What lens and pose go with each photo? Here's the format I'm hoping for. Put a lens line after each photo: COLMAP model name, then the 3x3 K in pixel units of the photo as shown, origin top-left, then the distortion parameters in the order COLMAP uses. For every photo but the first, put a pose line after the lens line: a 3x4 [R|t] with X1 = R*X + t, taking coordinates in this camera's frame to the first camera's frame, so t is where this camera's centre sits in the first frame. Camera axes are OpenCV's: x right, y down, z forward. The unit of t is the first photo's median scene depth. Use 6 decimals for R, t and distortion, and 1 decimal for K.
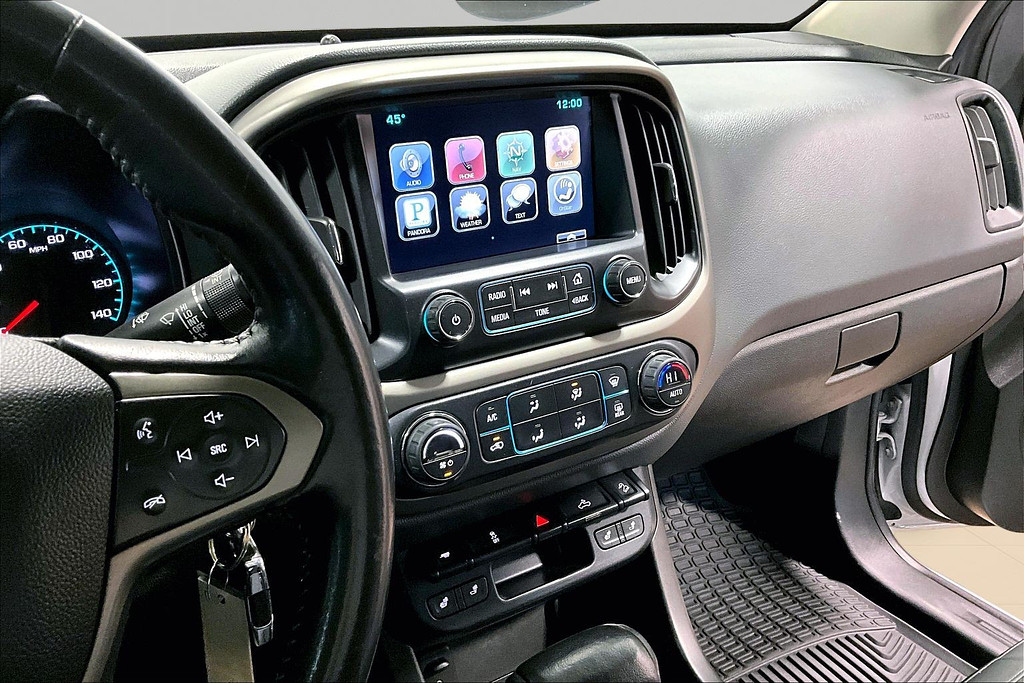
lens RADIAL K [[872.2, 0, 517.8], [0, 872.2, 338.0], [0, 0, 1]] dist [0.075920, -0.146027]
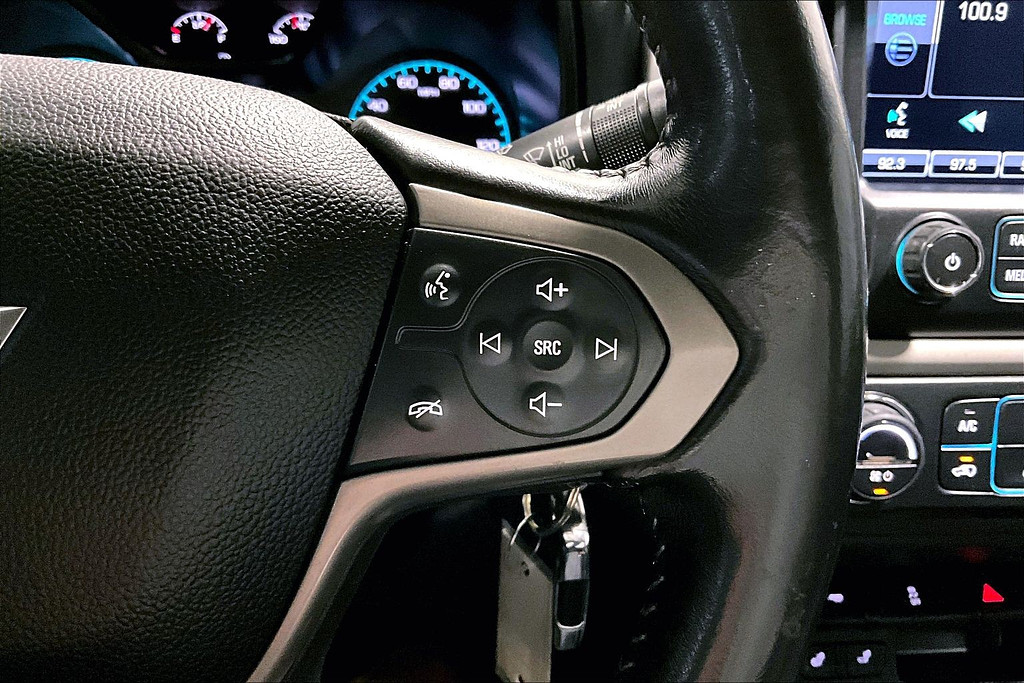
lens RADIAL K [[872.2, 0, 509.0], [0, 872.2, 345.3], [0, 0, 1]] dist [0.075920, -0.146027]
pose [[0.883596, 0.225524, -0.410363, -0.073770], [-0.206243, 0.974230, 0.091326, 0.043150], [0.420384, 0.003939, 0.907338, 0.265072]]
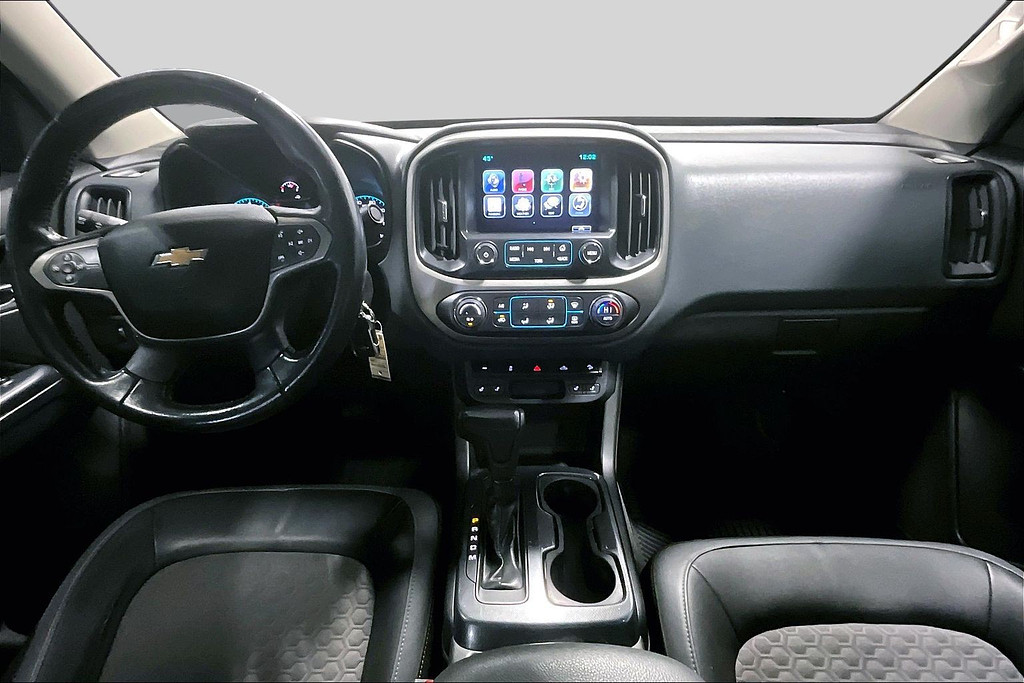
lens RADIAL K [[524.8, 0, 514.8], [0, 524.8, 380.4], [0, 0, 1]] dist [0.001178, 0.001702]
pose [[0.840646, 0.252591, -0.479074, 0.640733], [-0.194414, 0.966362, 0.168367, 0.044084], [0.505487, -0.048398, 0.861476, -0.089077]]
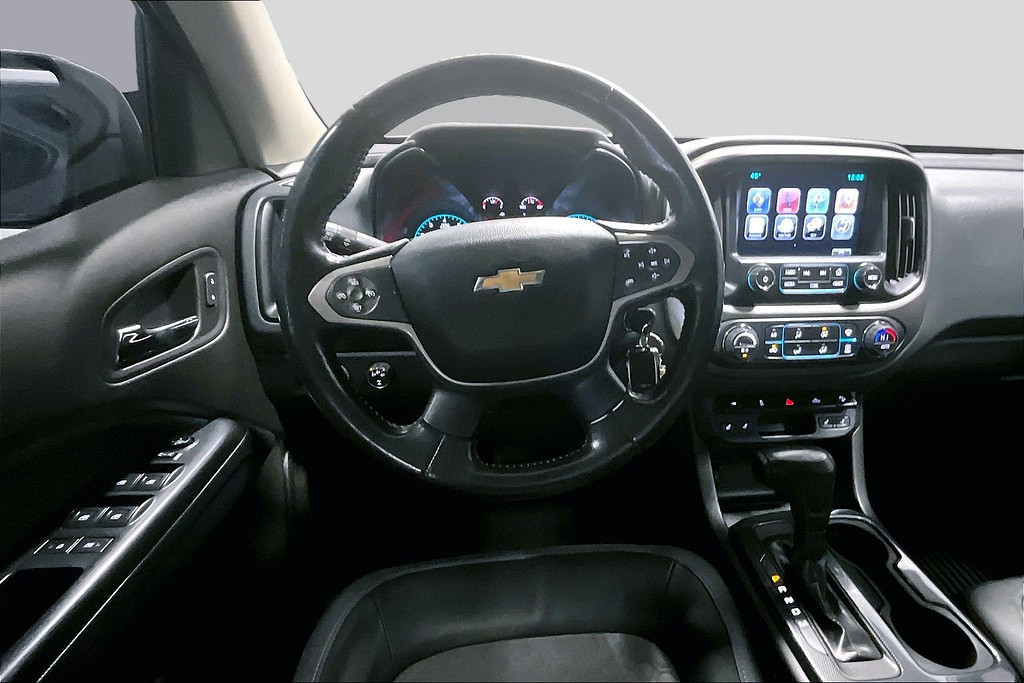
lens RADIAL K [[524.8, 0, 585.7], [0, 524.8, 374.8], [0, 0, 1]] dist [0.001178, 0.001702]
pose [[0.906624, 0.202176, -0.370347, 0.039975], [-0.183916, 0.979313, 0.084382, 0.153013], [0.379746, -0.008390, 0.925053, -0.226122]]
